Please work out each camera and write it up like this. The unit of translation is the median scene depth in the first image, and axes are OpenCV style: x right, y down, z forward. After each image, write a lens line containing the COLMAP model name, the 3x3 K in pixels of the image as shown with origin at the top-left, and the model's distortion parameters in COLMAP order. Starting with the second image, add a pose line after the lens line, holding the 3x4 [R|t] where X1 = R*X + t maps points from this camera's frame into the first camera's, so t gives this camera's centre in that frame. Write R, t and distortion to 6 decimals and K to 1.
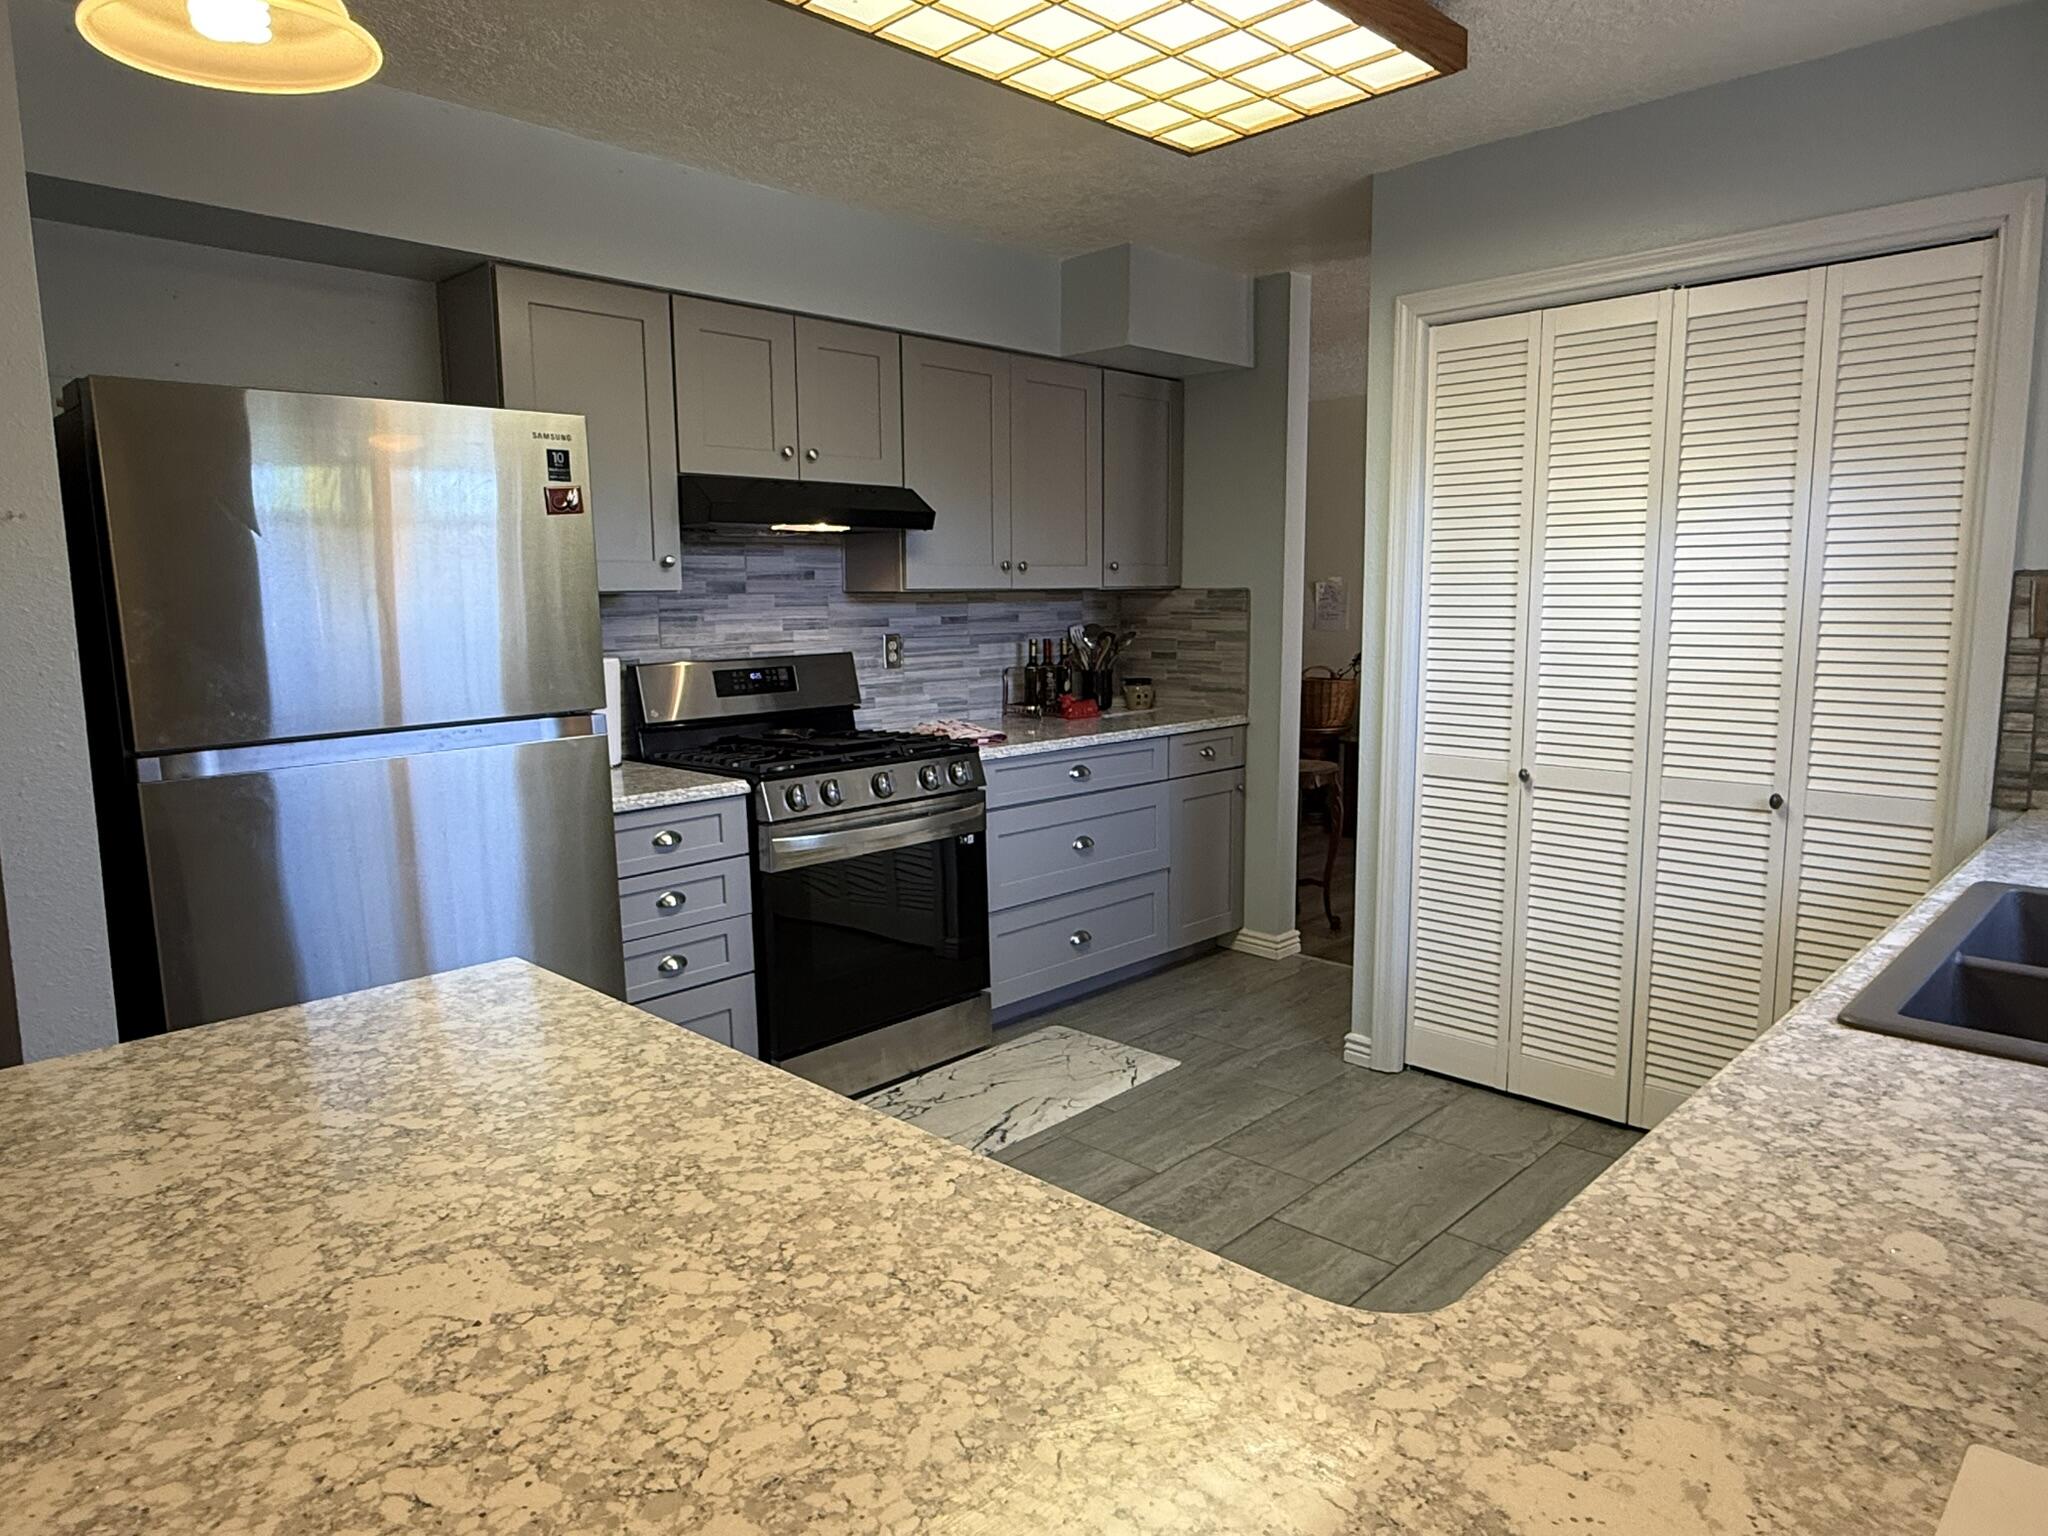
lens RADIAL K [[1244.7, 0, 1030.7], [0, 1244.7, 762.5], [0, 0, 1]] dist [-0.000945, 0.002450]
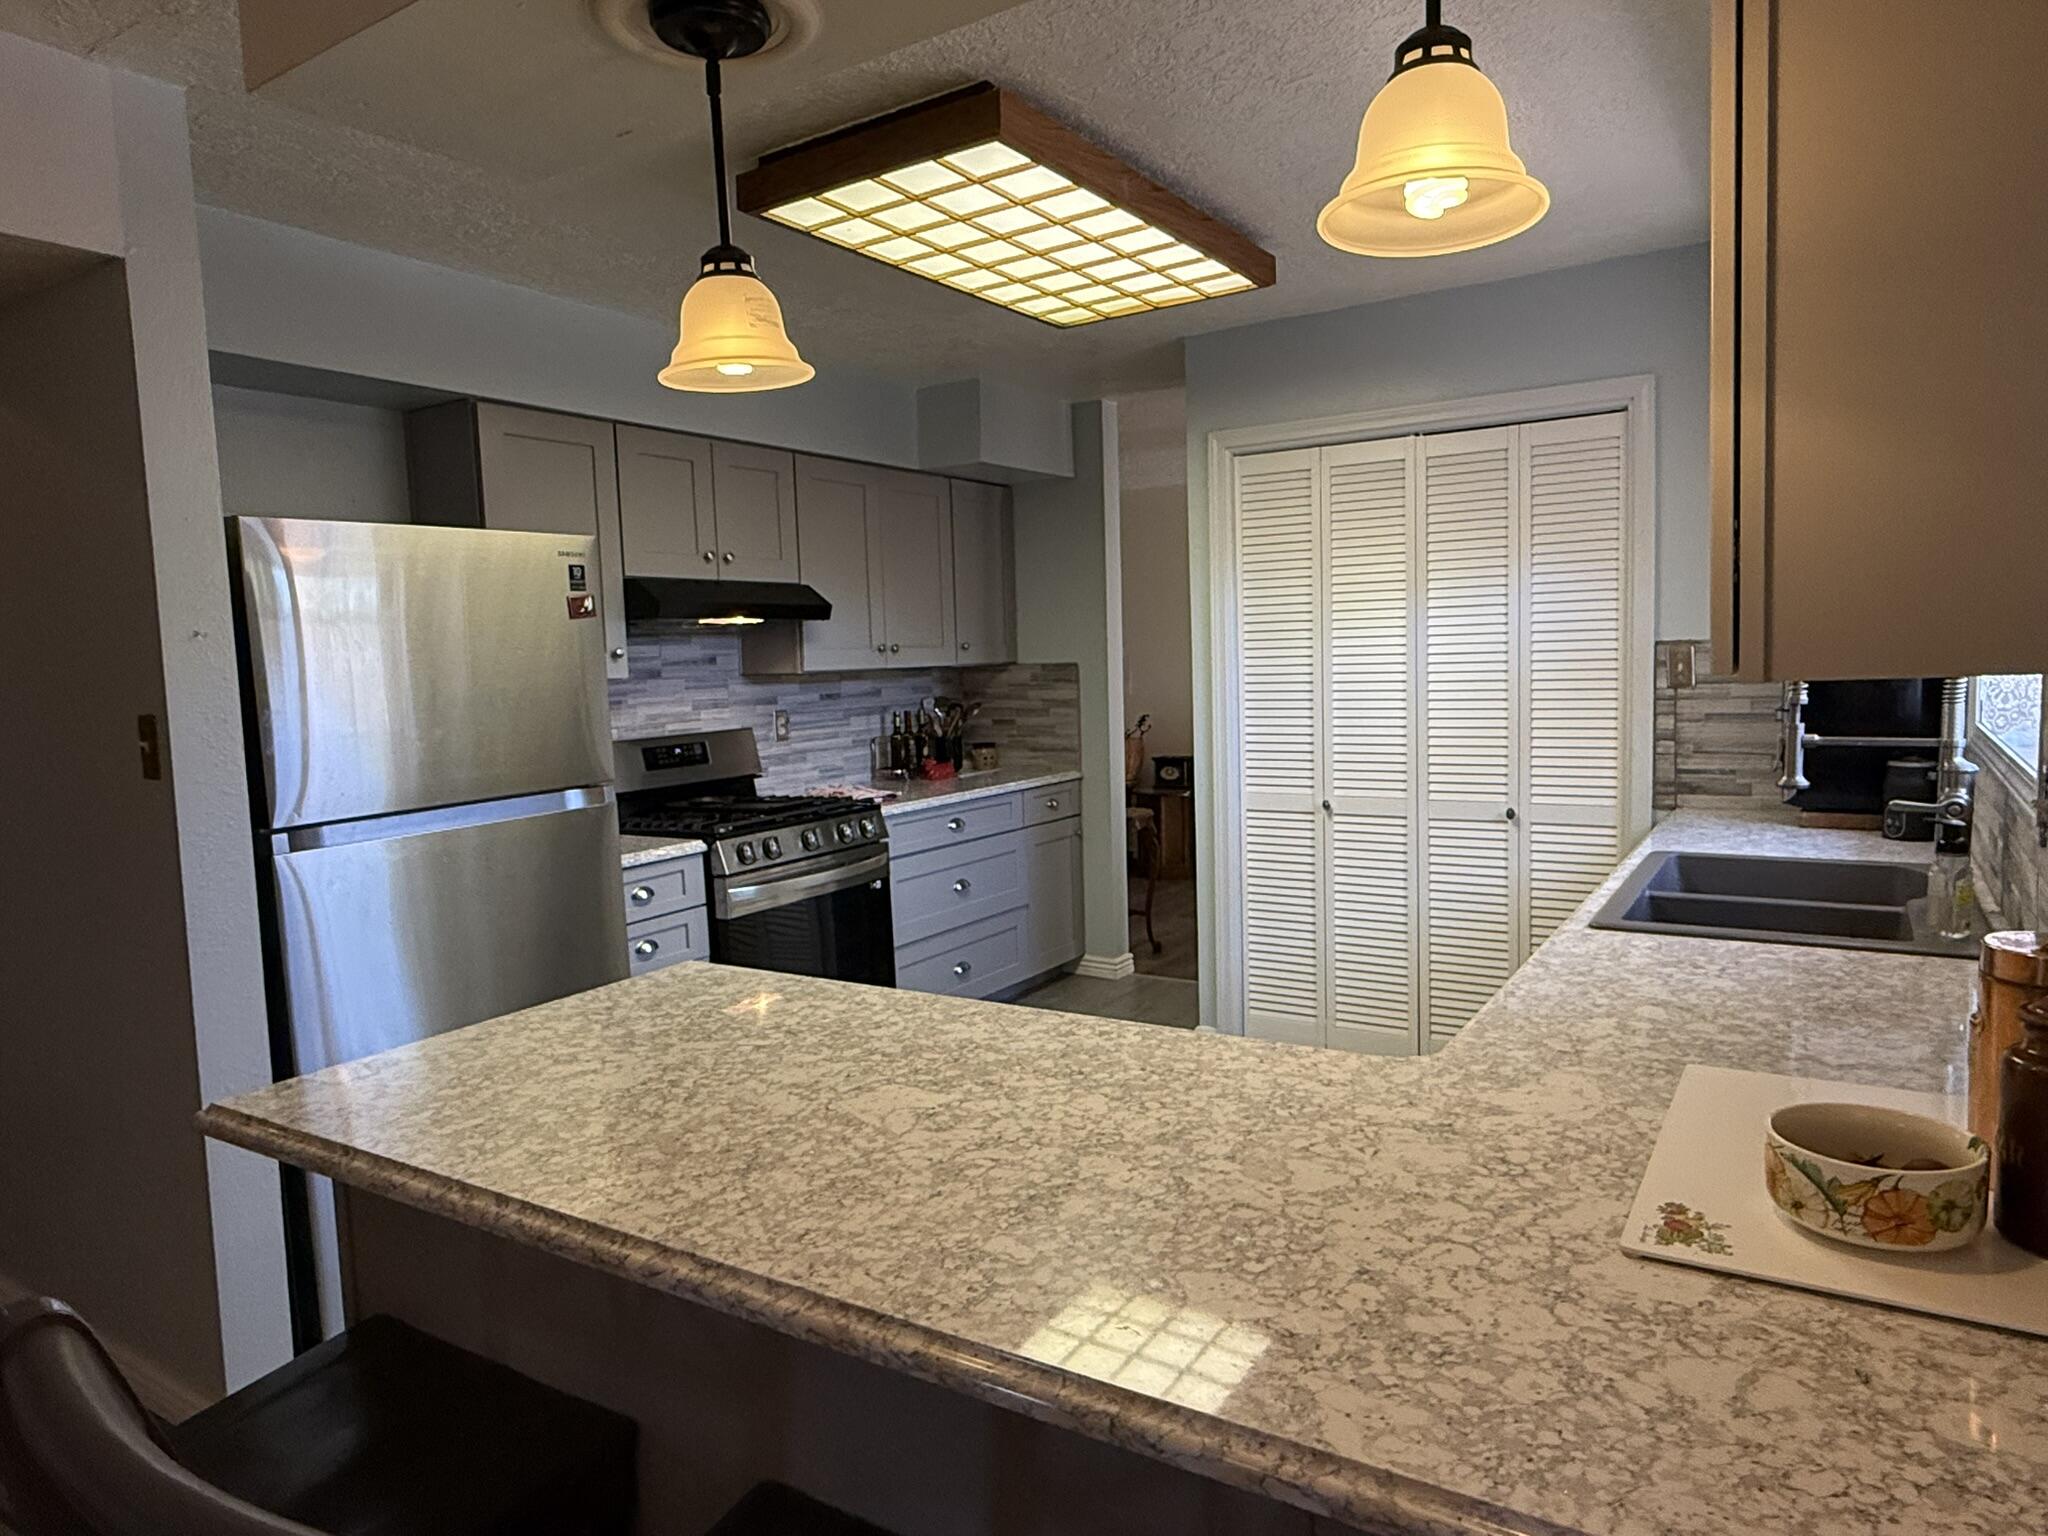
lens RADIAL K [[1244.7, 0, 1021.0], [0, 1244.7, 770.1], [0, 0, 1]] dist [-0.000945, 0.002450]
pose [[0.979220, -0.040790, 0.198655, -0.191701], [0.050553, 0.997737, -0.044321, 0.017982], [-0.196398, 0.053442, 0.979067, -0.223755]]
